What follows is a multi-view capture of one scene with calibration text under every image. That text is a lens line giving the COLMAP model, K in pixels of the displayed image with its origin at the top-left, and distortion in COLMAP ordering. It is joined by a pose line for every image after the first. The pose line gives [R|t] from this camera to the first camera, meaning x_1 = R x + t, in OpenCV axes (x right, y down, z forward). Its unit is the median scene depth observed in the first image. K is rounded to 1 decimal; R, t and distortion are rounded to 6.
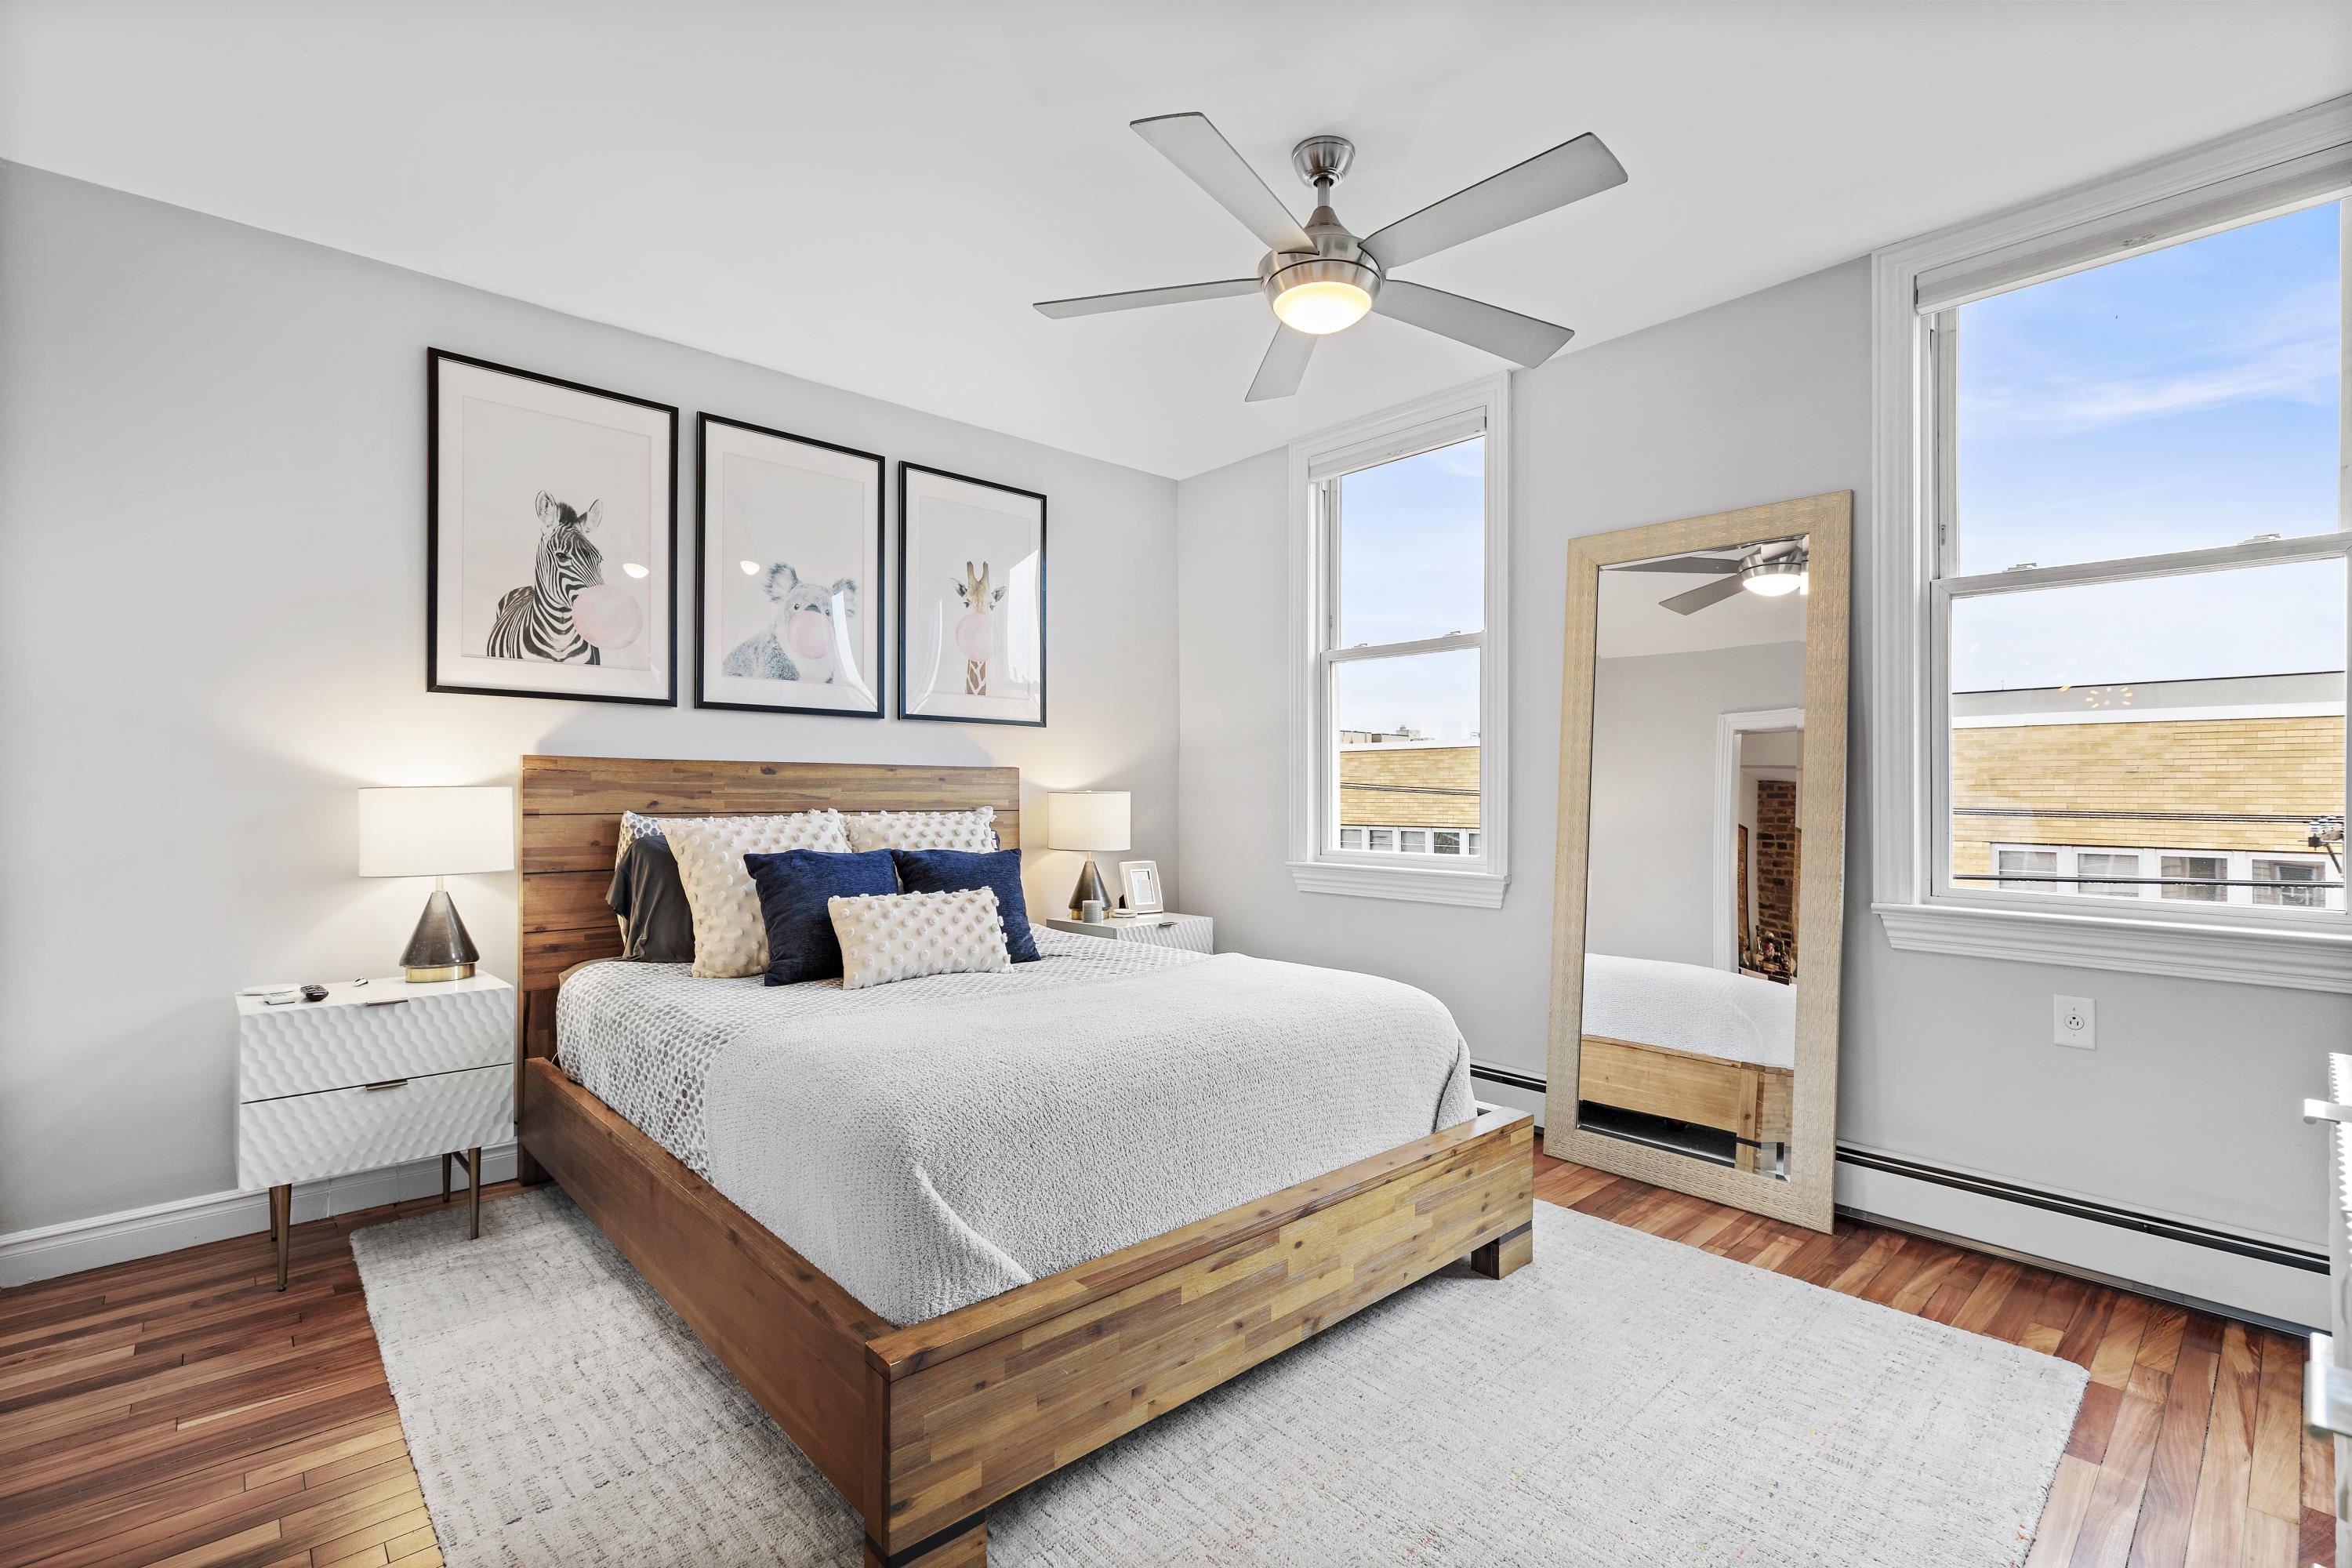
lens RADIAL K [[1055.5, 0, 1162.4], [0, 1055.5, 787.1], [0, 0, 1]] dist [0.005631, 0.000124]
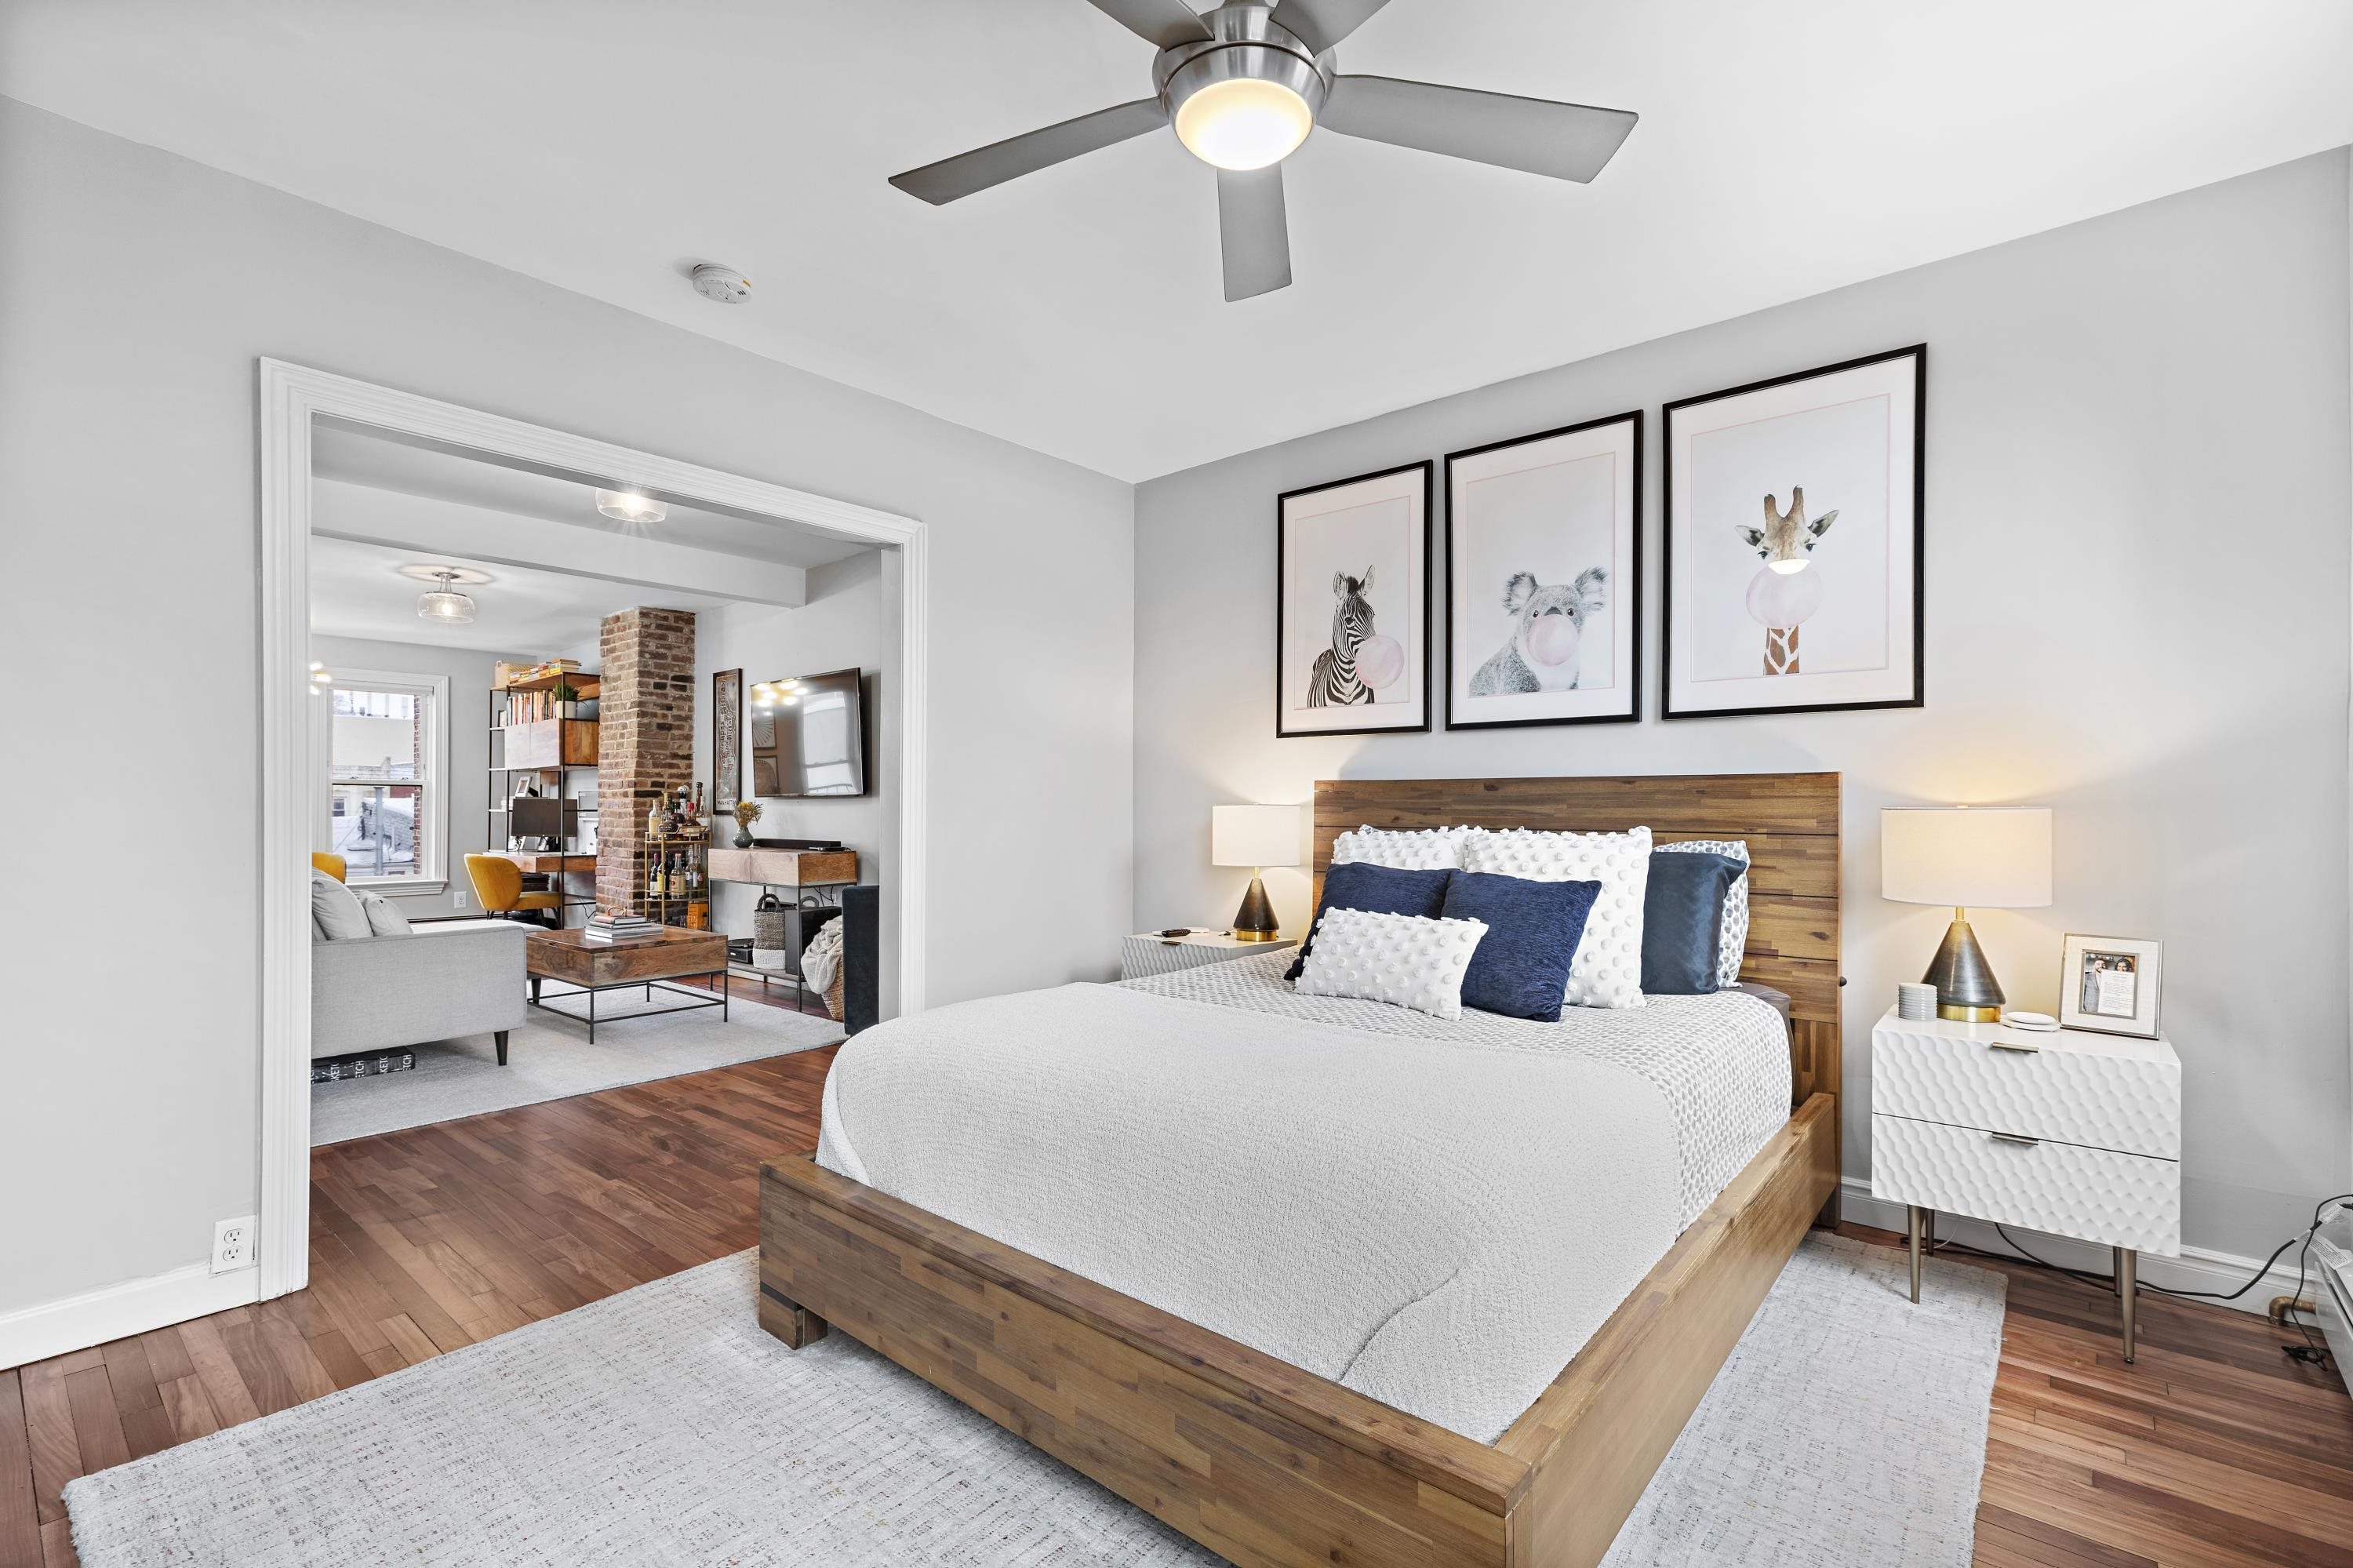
lens RADIAL K [[1056.0, 0, 1163.0], [0, 1056.0, 789.8], [0, 0, 1]] dist [0.005631, 0.000124]
pose [[0.119469, -0.029846, -0.992389, 0.592925], [-0.005474, 0.999513, -0.030720, 0.019217], [0.992823, 0.009102, 0.119248, 0.601656]]
